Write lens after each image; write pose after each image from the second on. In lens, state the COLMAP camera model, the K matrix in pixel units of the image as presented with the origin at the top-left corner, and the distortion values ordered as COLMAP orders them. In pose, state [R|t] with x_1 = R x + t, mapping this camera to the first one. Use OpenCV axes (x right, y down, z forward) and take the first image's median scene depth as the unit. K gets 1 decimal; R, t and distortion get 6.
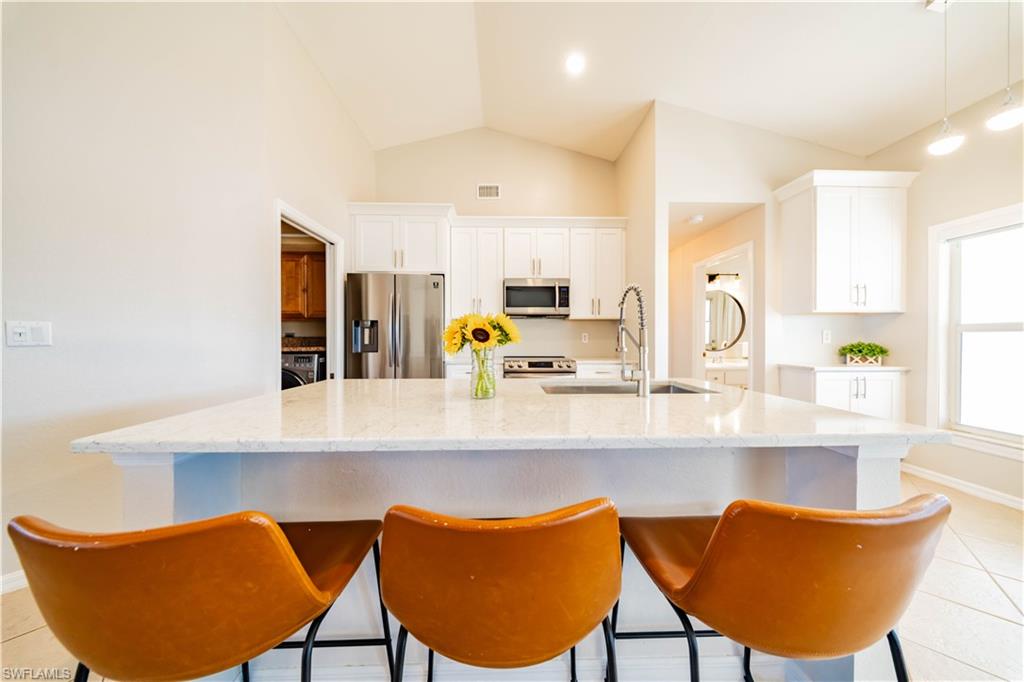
lens RADIAL K [[301.9, 0, 512.2], [0, 301.9, 342.3], [0, 0, 1]] dist [0.000557, -0.001126]
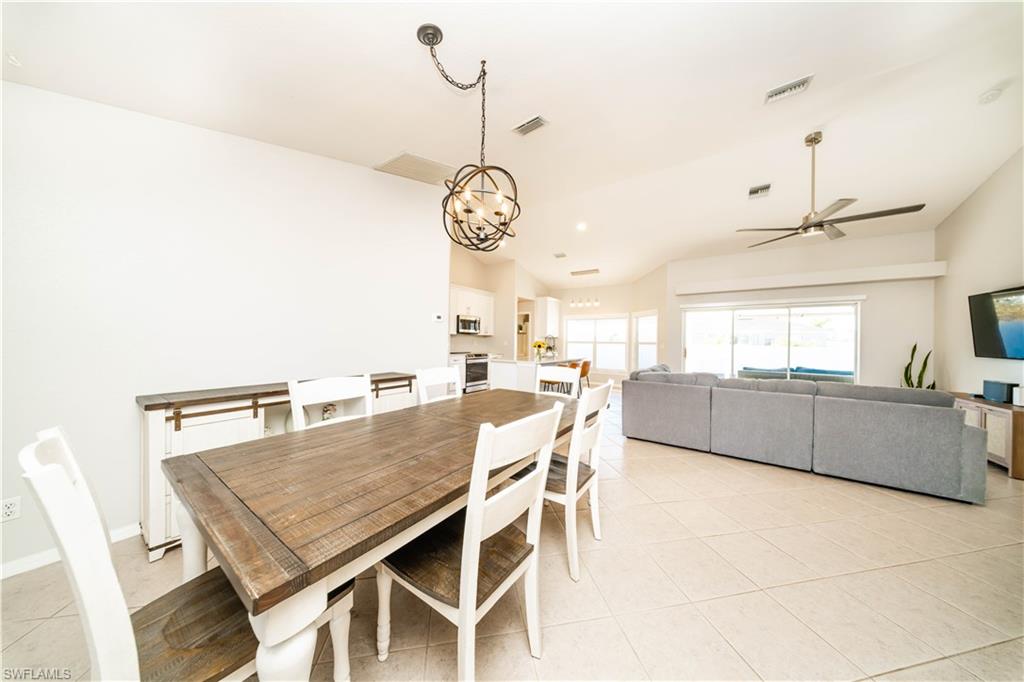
lens RADIAL K [[301.9, 0, 518.1], [0, 301.9, 344.4], [0, 0, 1]] dist [0.000557, -0.001126]
pose [[0.564183, 0.000006, 0.825649, -1.517916], [-0.005588, 0.999977, 0.003812, -0.019373], [-0.825631, -0.006764, 0.564171, -0.508617]]
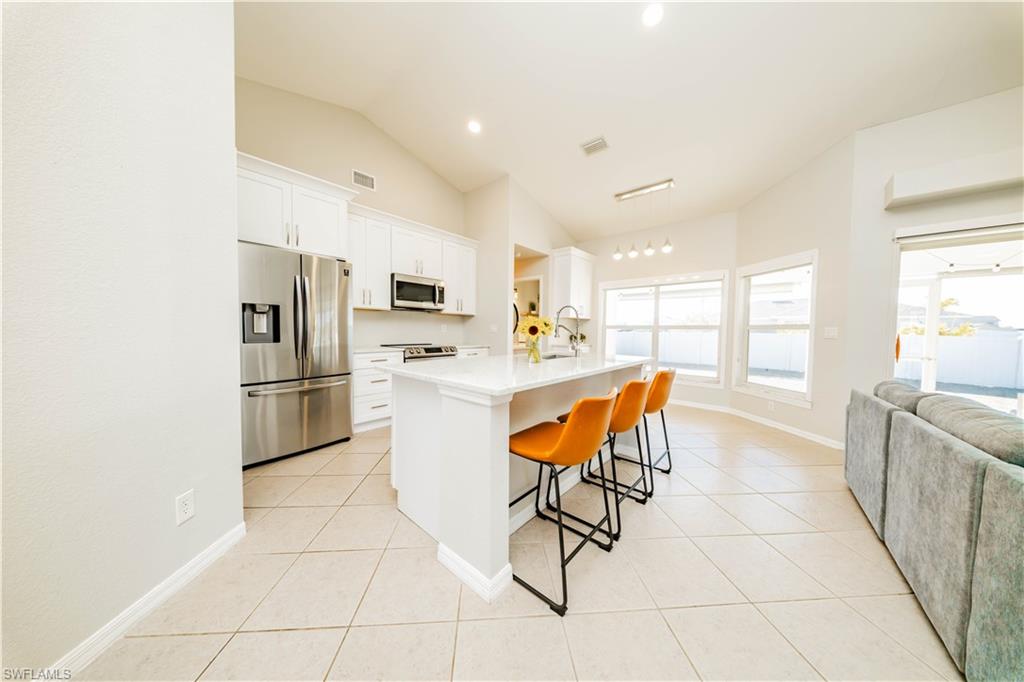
lens RADIAL K [[301.9, 0, 506.5], [0, 301.9, 348.3], [0, 0, 1]] dist [0.000557, -0.001126]
pose [[0.678548, -0.035382, 0.733703, -0.564340], [-0.004203, 0.998636, 0.052045, 0.001094], [-0.734544, -0.038399, 0.677474, -0.047404]]
